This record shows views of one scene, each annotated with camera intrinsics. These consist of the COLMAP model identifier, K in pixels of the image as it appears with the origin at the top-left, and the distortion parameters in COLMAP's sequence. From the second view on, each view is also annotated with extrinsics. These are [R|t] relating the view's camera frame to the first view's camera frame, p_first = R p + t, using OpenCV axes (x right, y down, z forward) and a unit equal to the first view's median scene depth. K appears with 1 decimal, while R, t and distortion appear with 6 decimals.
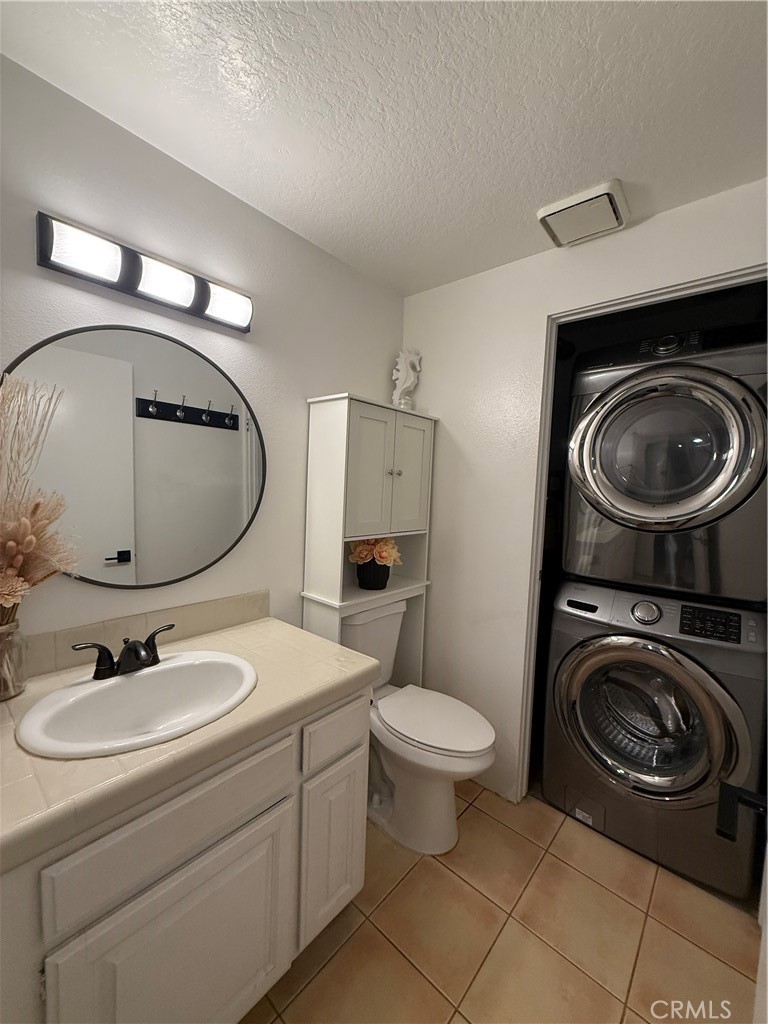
lens RADIAL K [[408.7, 0, 383.5], [0, 408.7, 512.1], [0, 0, 1]] dist [0.000330, 0.000049]
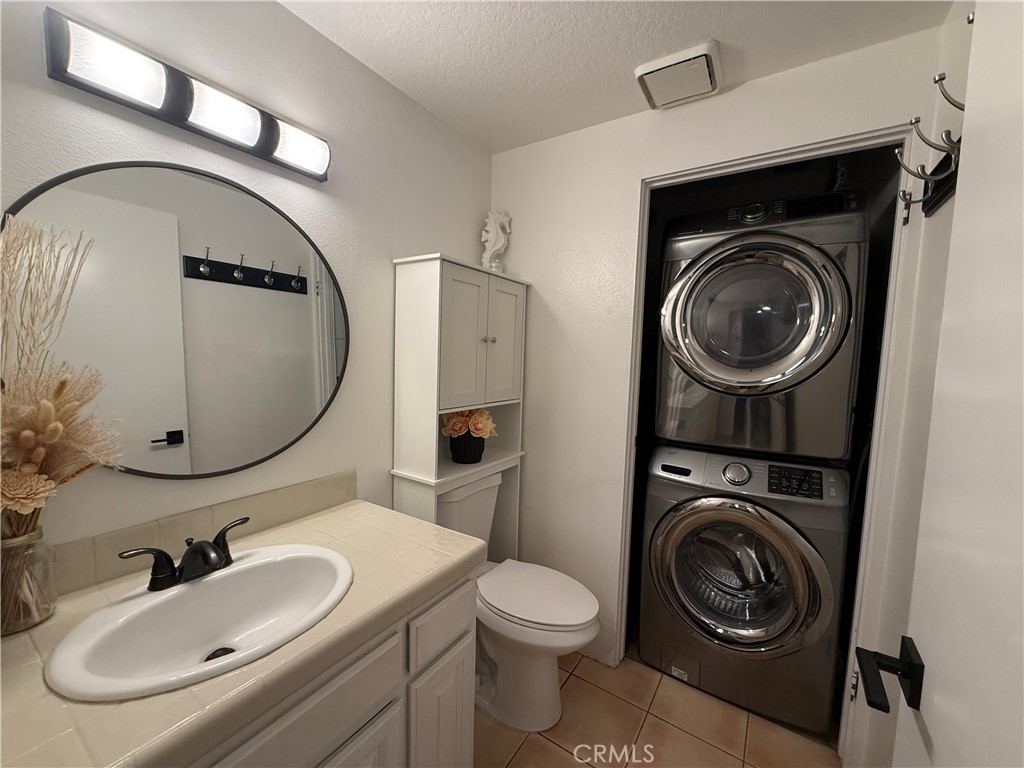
lens RADIAL K [[408.7, 0, 513.5], [0, 408.7, 388.3], [0, 0, 1]] dist [0.000330, 0.000049]
pose [[0.990562, -0.022148, 0.135265, -0.049859], [0.019234, 0.999555, 0.022808, -0.004673], [-0.135710, -0.019991, 0.990547, 0.053904]]
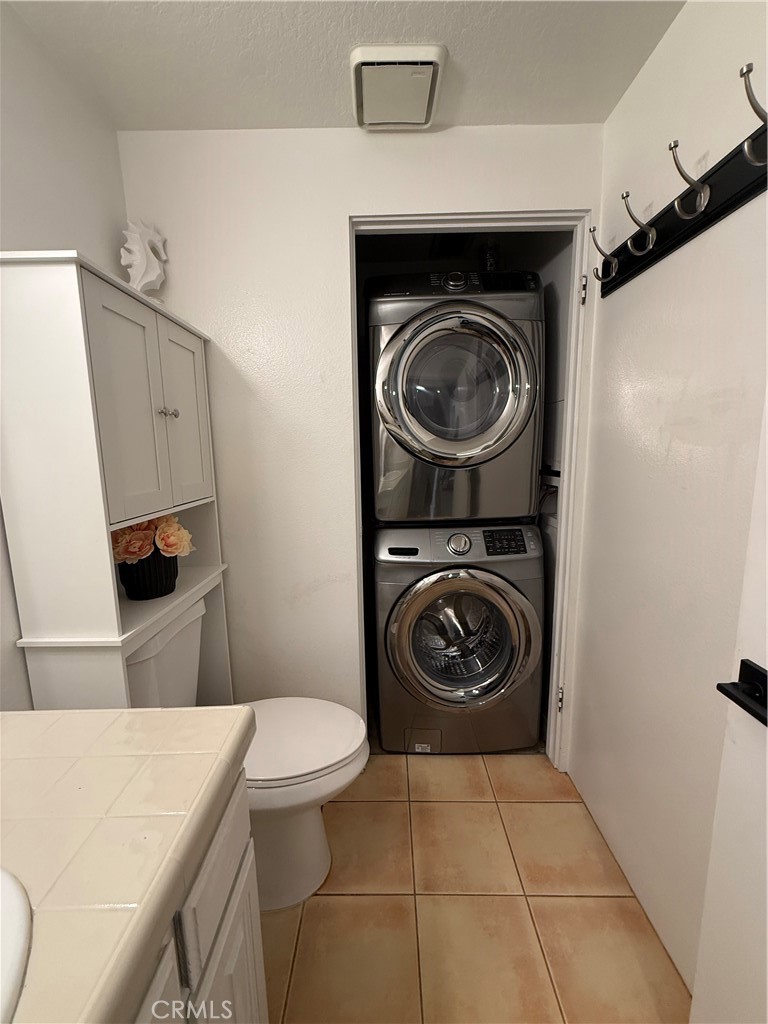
lens RADIAL K [[408.7, 0, 385.6], [0, 408.7, 510.7], [0, 0, 1]] dist [0.000330, 0.000049]
pose [[0.756154, -0.154515, 0.635890, -0.157277], [0.094167, 0.987303, 0.127928, 0.005921], [-0.647583, -0.036853, 0.761103, 0.304589]]
